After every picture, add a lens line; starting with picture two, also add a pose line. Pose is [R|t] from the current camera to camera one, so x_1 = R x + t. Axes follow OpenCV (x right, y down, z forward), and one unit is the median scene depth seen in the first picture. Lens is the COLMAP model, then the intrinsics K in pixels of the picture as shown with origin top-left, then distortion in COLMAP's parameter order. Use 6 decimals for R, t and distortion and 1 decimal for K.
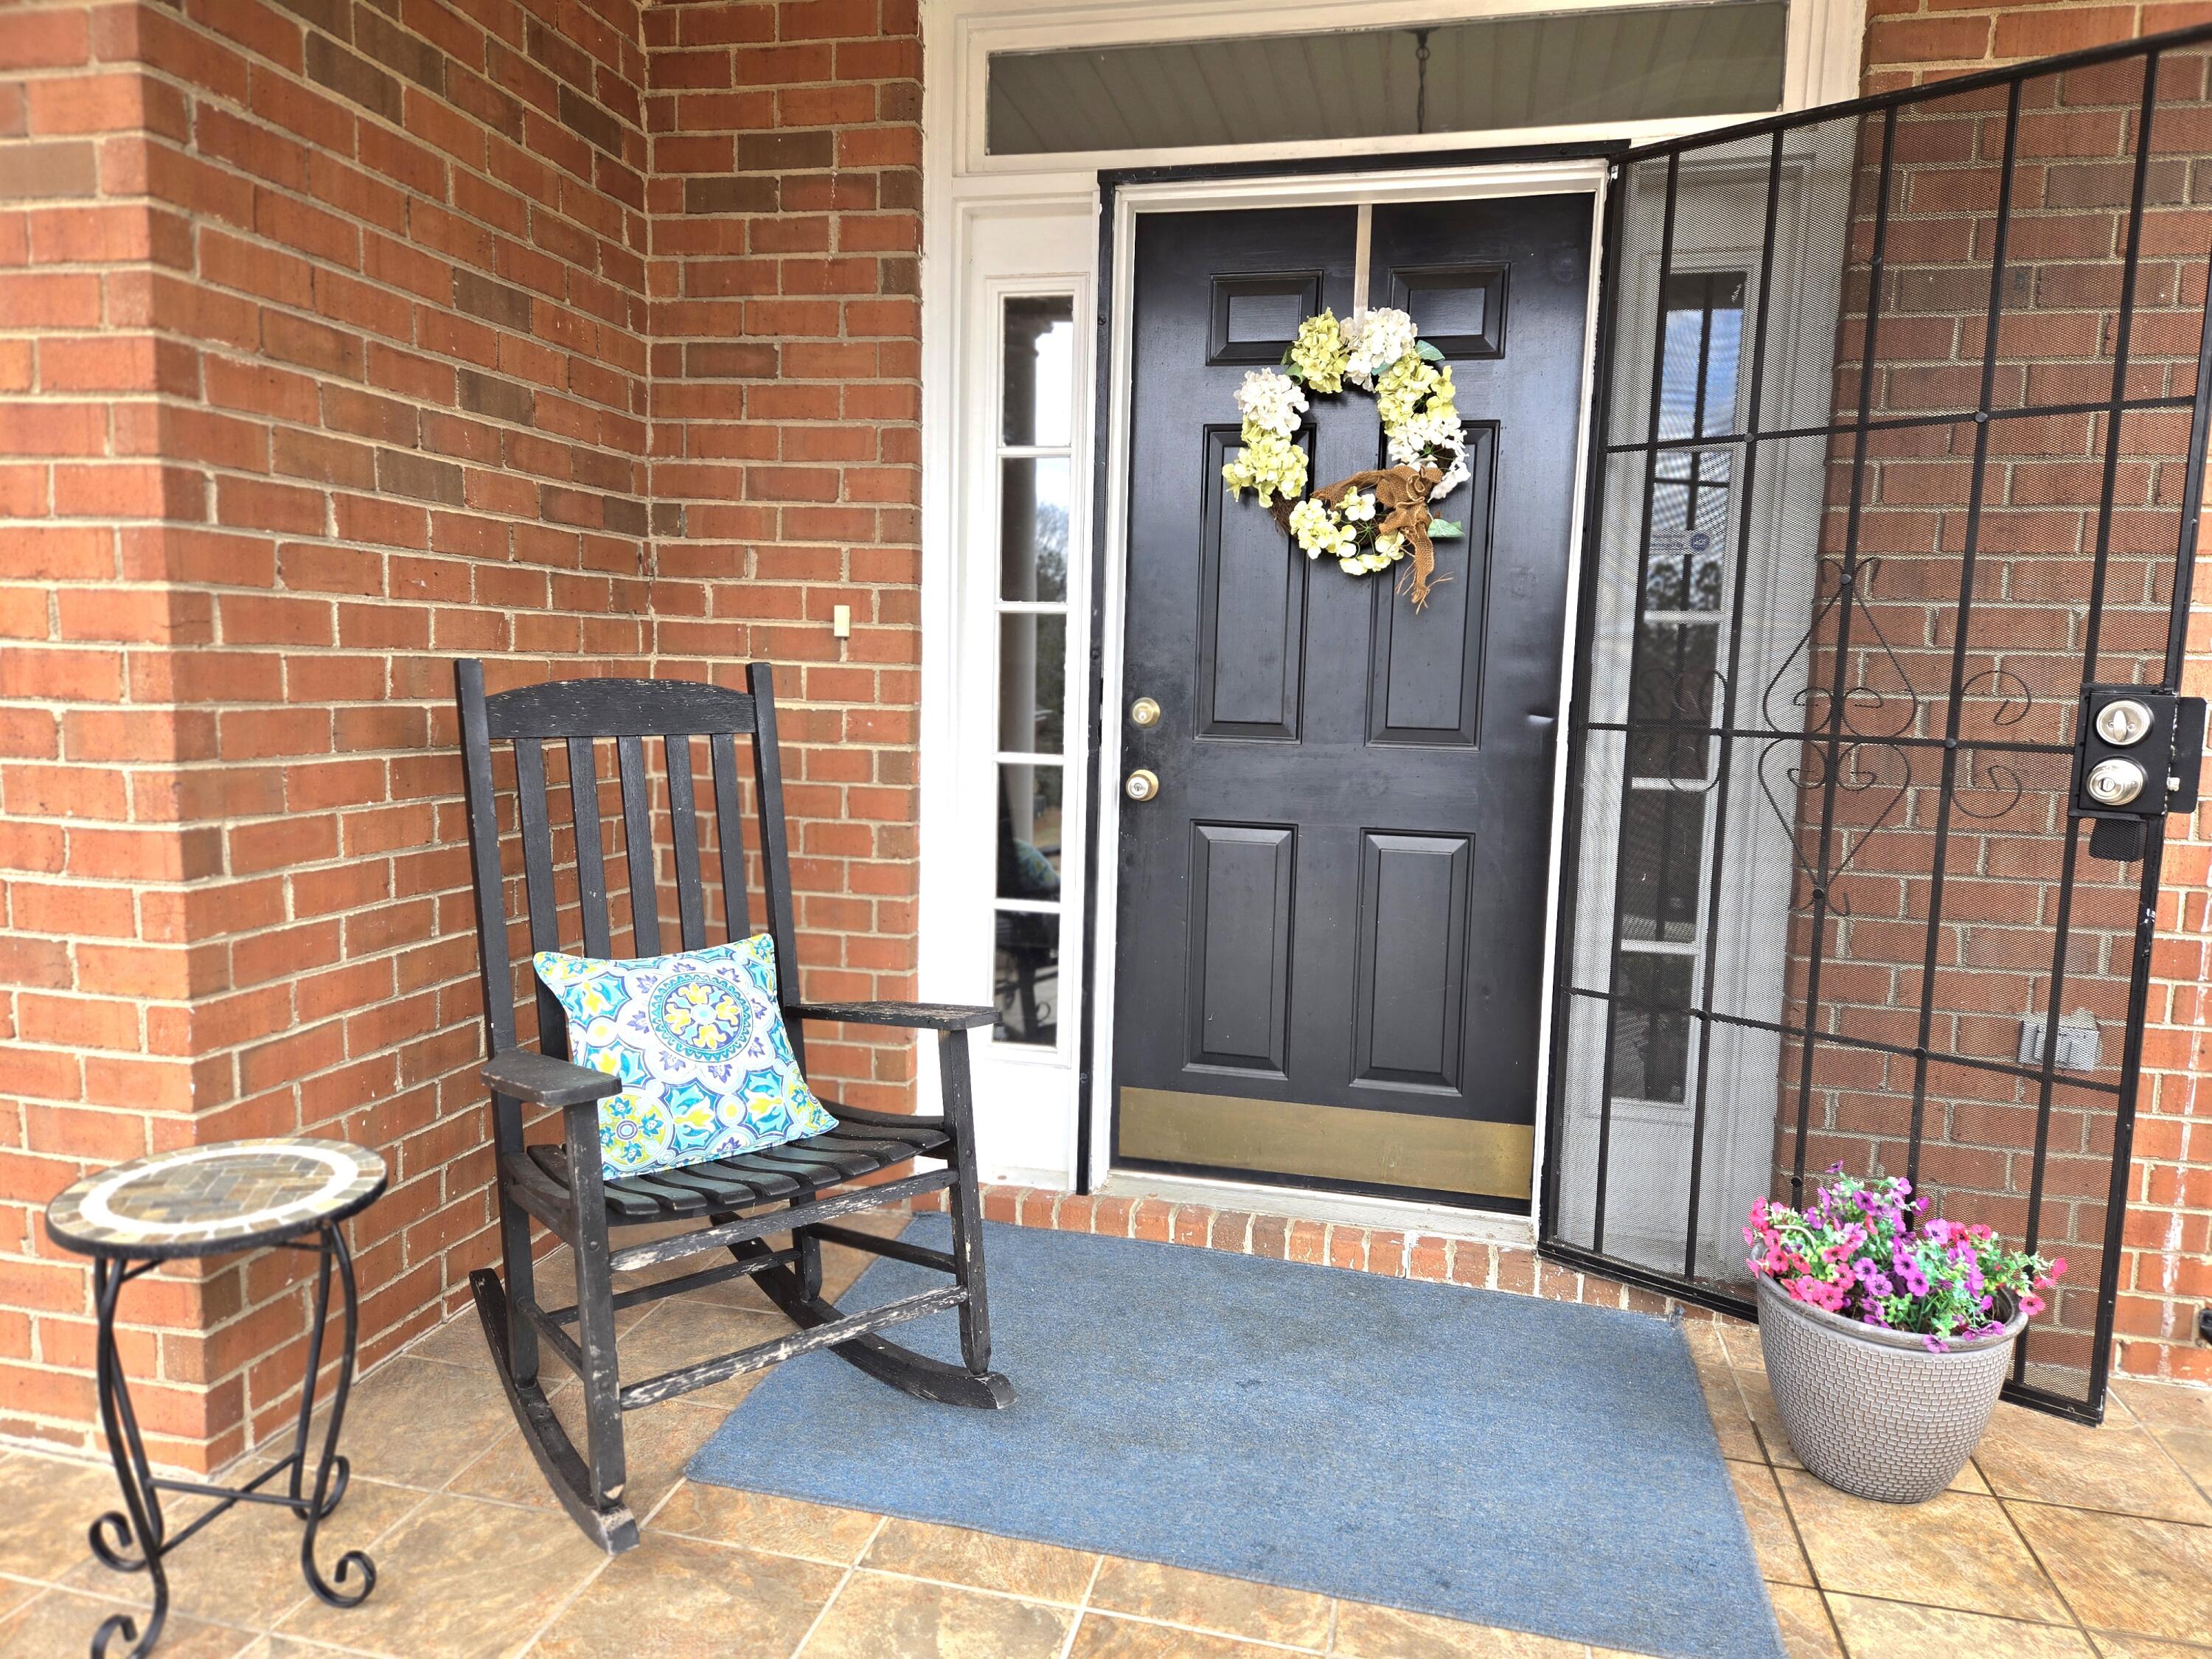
lens RADIAL K [[1488.9, 0, 1118.6], [0, 1488.9, 831.5], [0, 0, 1]] dist [0.042384, -0.005790]
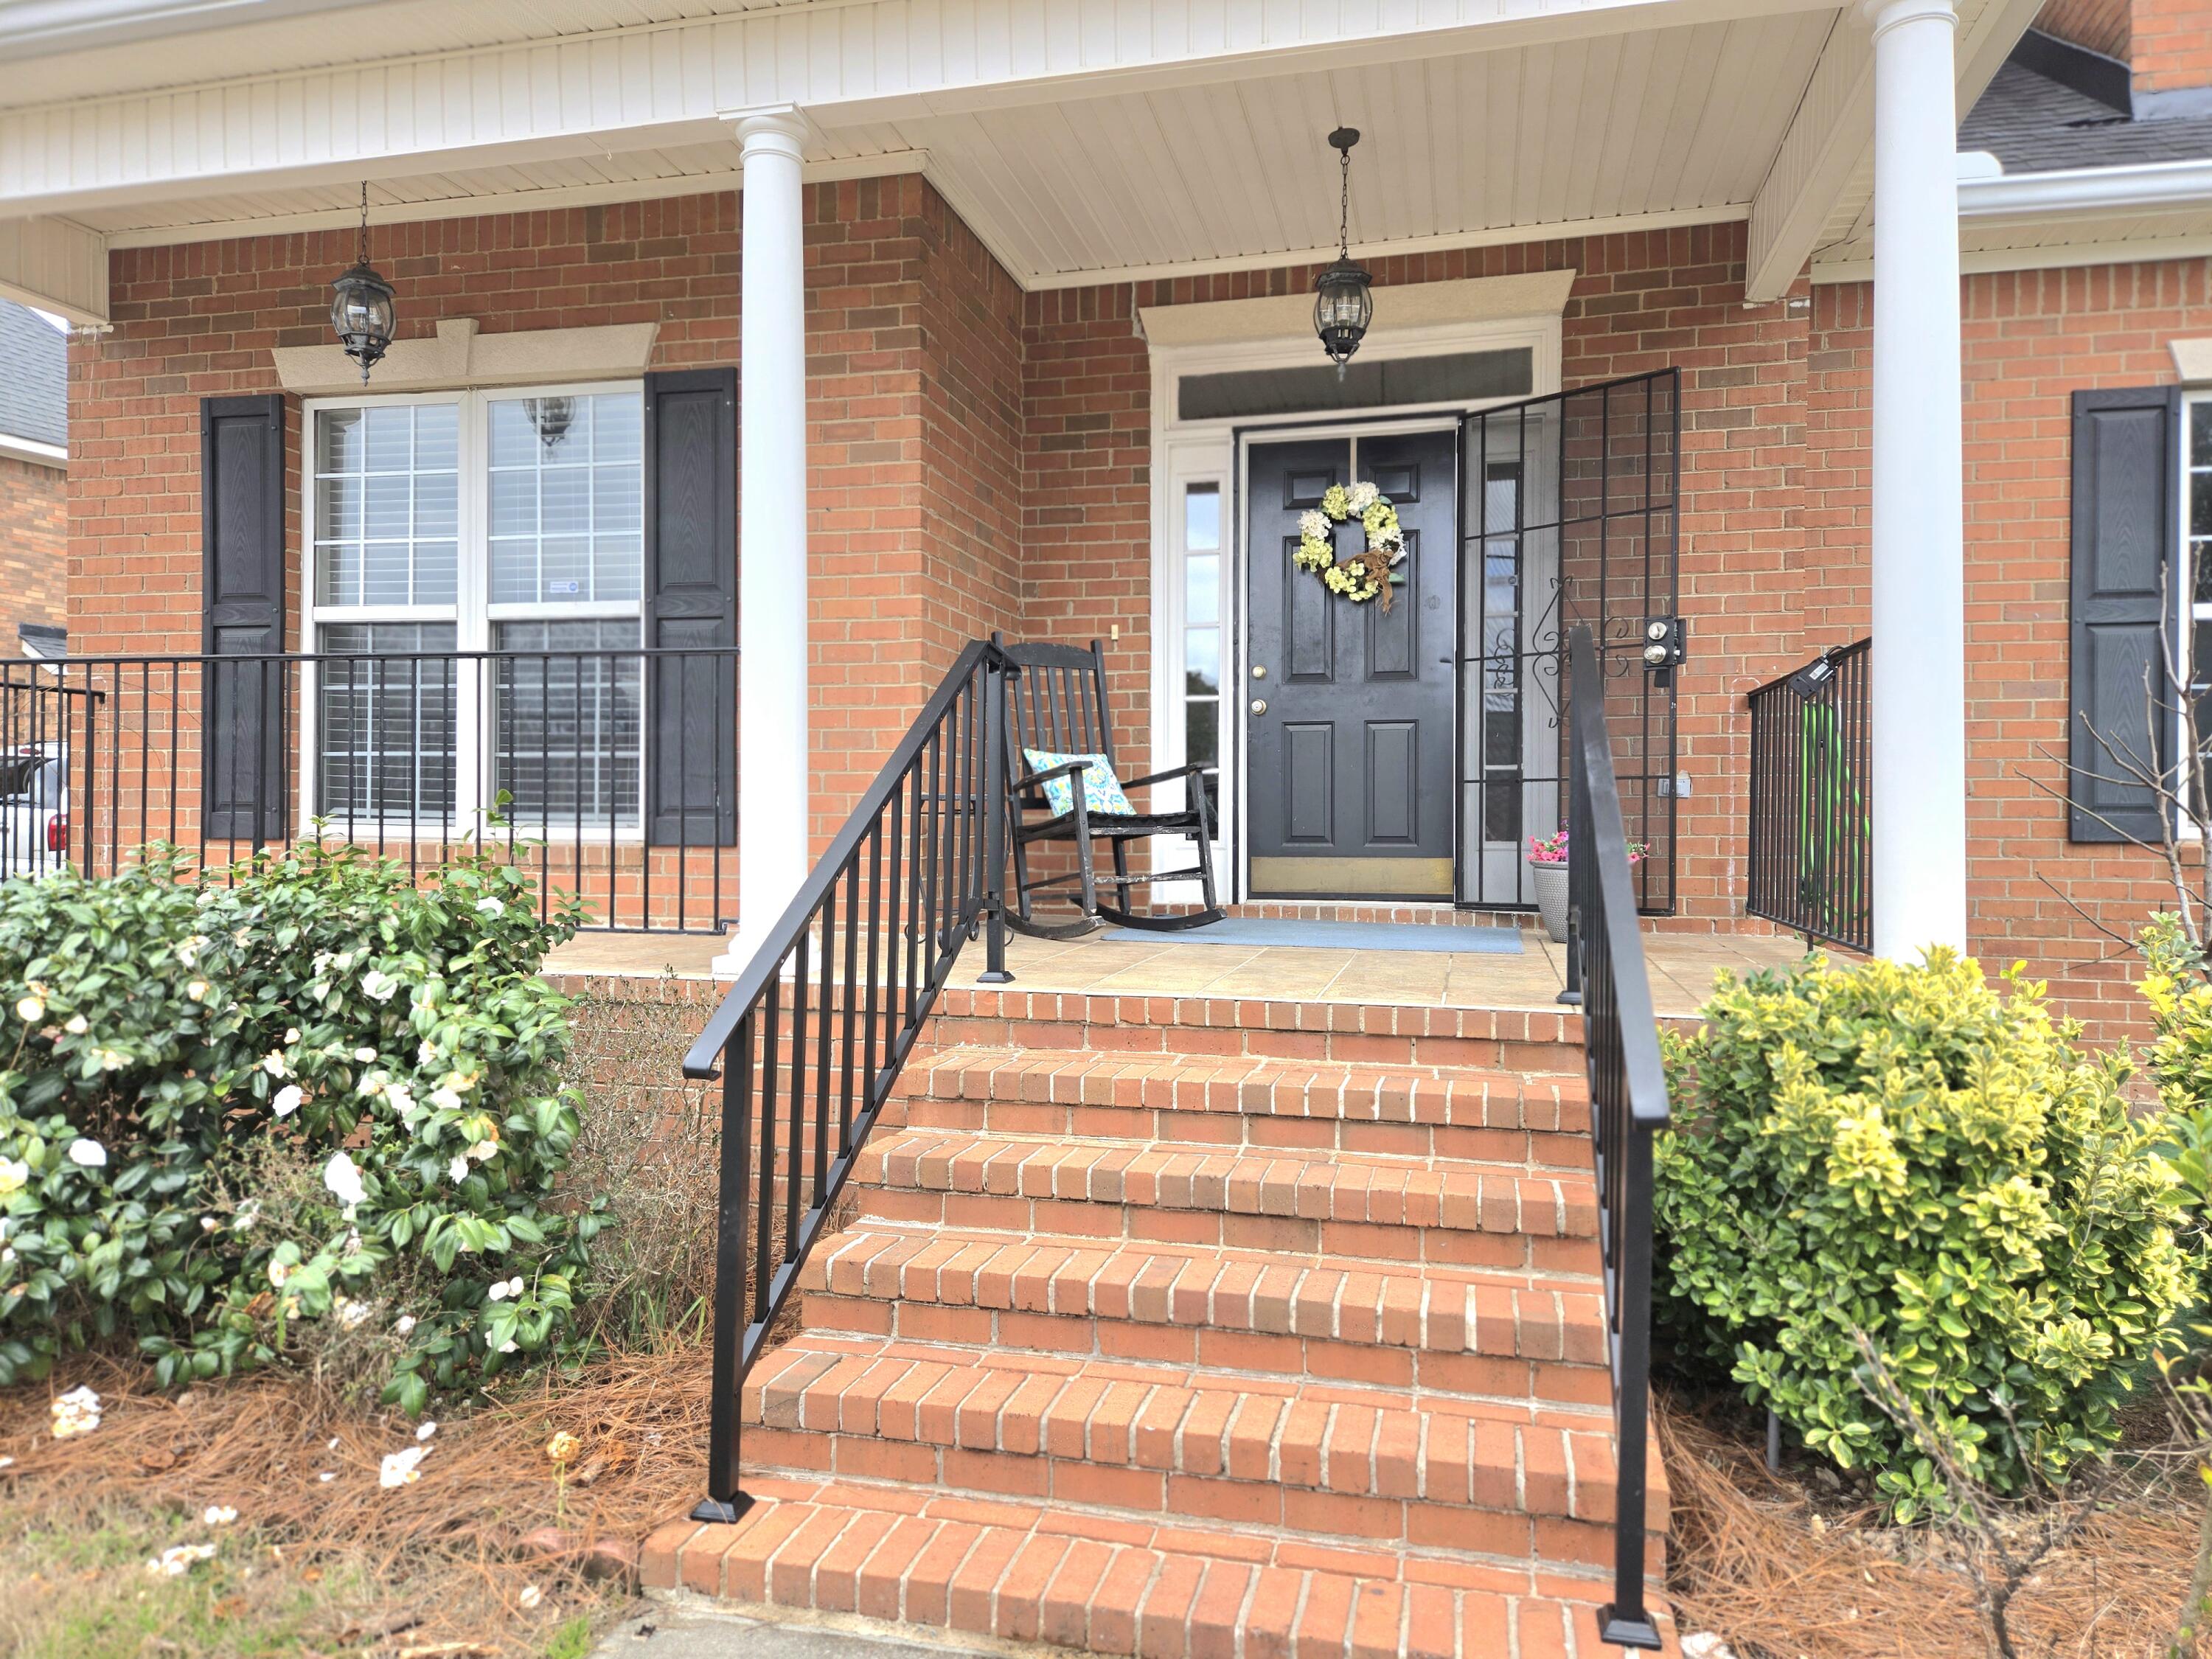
lens RADIAL K [[1488.9, 0, 1097.4], [0, 1488.9, 828.3], [0, 0, 1]] dist [0.042384, -0.005790]
pose [[0.999319, -0.024964, -0.027178, -0.168876], [0.021685, 0.993140, -0.114905, 0.402075], [0.029861, 0.114237, 0.993005, -1.140831]]
